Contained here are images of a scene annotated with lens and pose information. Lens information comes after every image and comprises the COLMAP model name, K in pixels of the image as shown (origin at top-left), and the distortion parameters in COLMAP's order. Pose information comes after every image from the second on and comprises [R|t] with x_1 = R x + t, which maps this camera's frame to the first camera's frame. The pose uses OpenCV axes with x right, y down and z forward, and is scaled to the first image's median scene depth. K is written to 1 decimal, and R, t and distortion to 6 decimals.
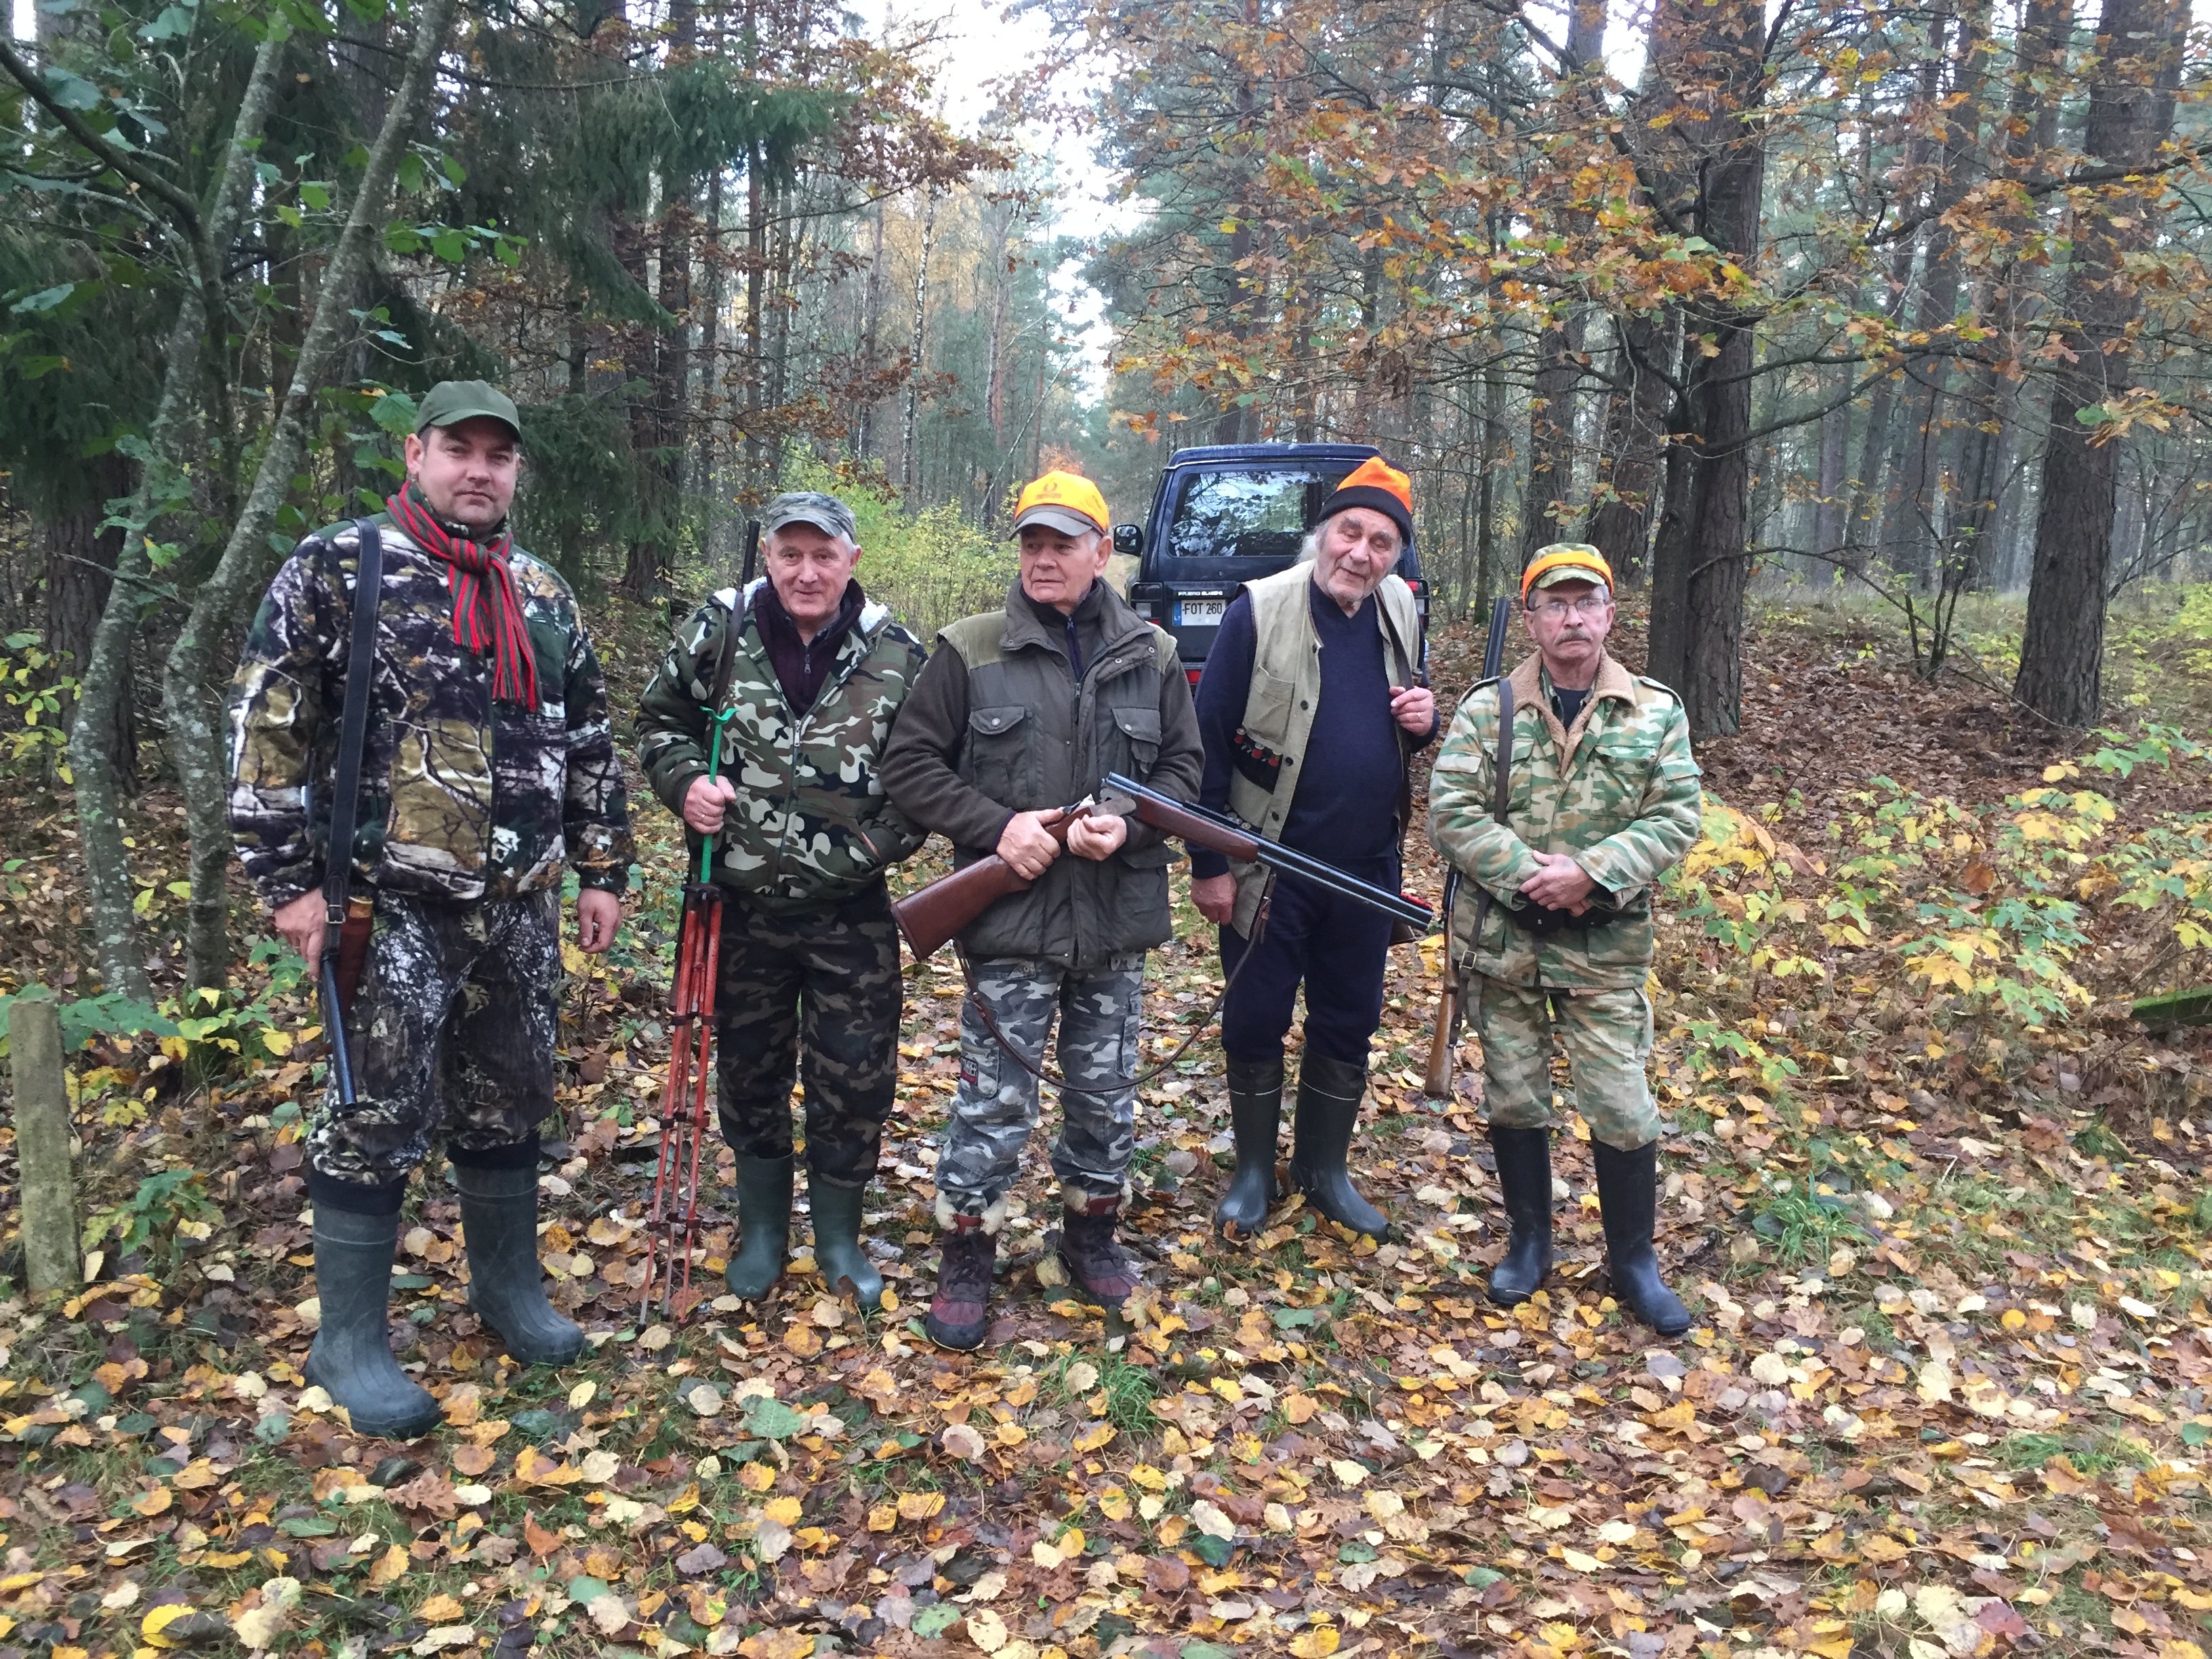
lens RADIAL K [[1875.0, 0, 1118.7], [0, 1875.0, 832.6], [0, 0, 1]] dist [0.076059, -0.092185]
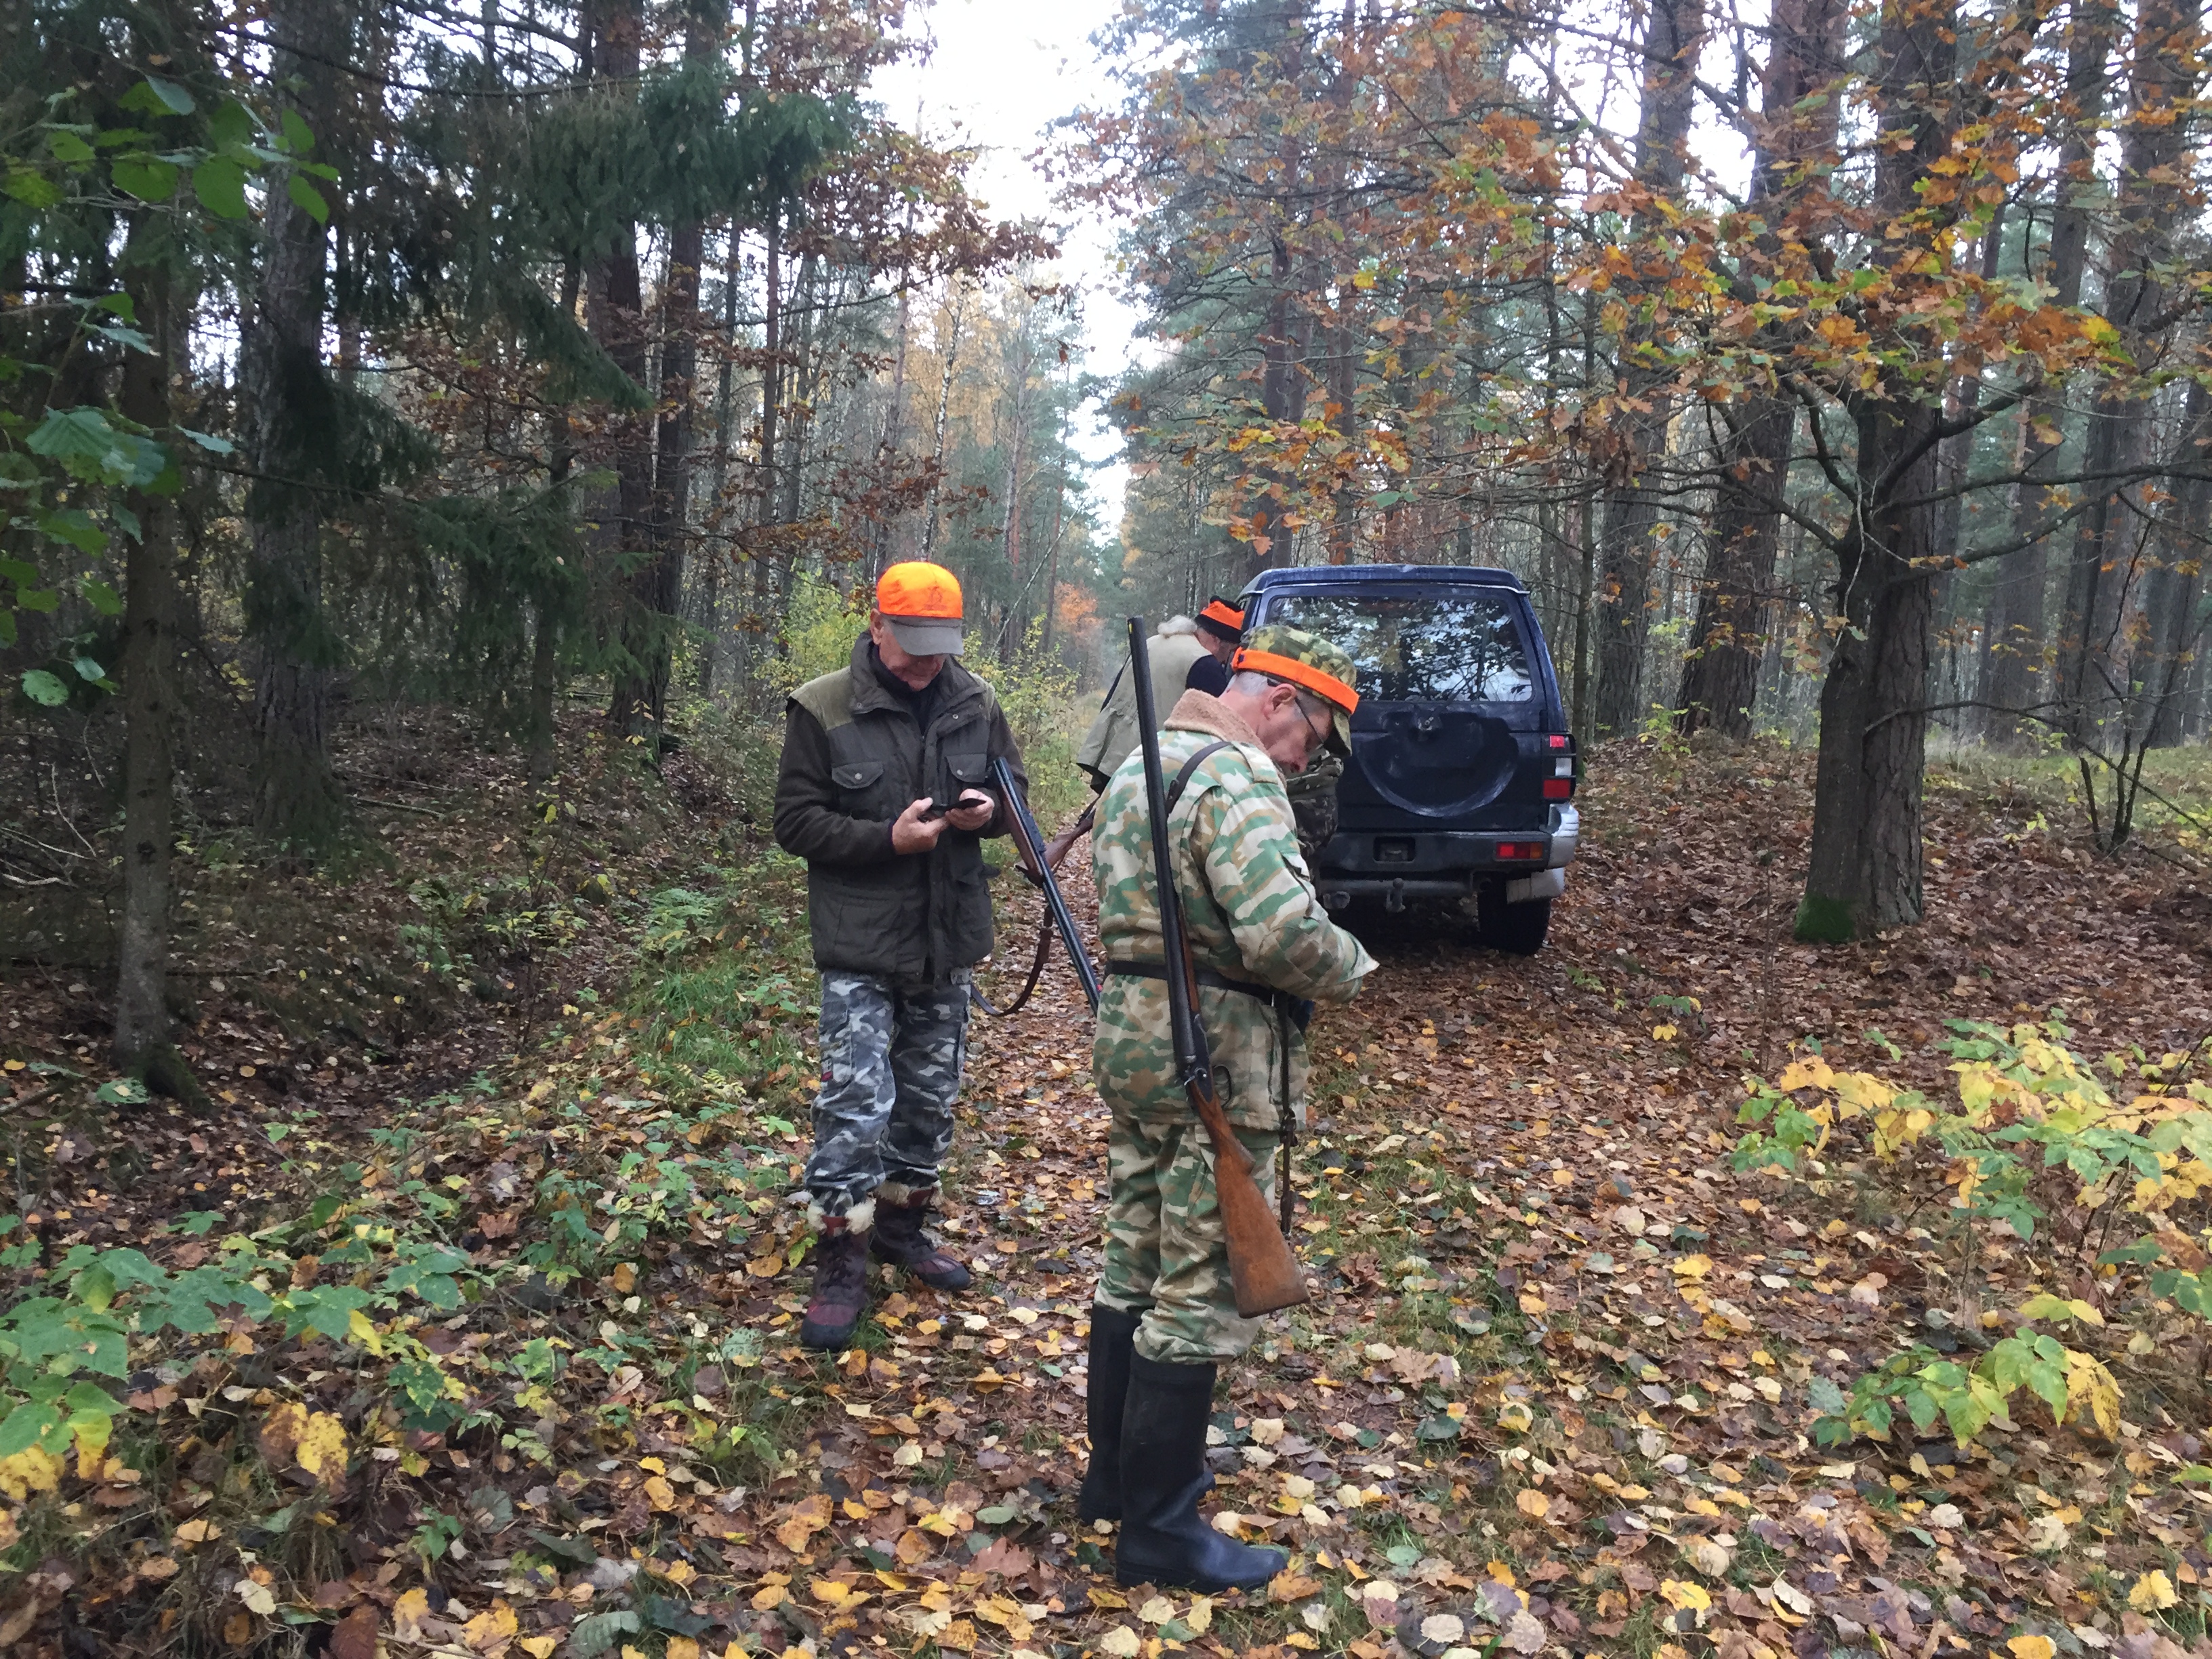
lens RADIAL K [[1875.0, 0, 1118.7], [0, 1875.0, 832.6], [0, 0, 1]] dist [0.076059, -0.092185]
pose [[0.999842, 0.017482, -0.003273, -0.018580], [-0.017671, 0.997281, -0.071538, -0.020396], [0.002014, 0.071584, 0.997433, 0.130492]]
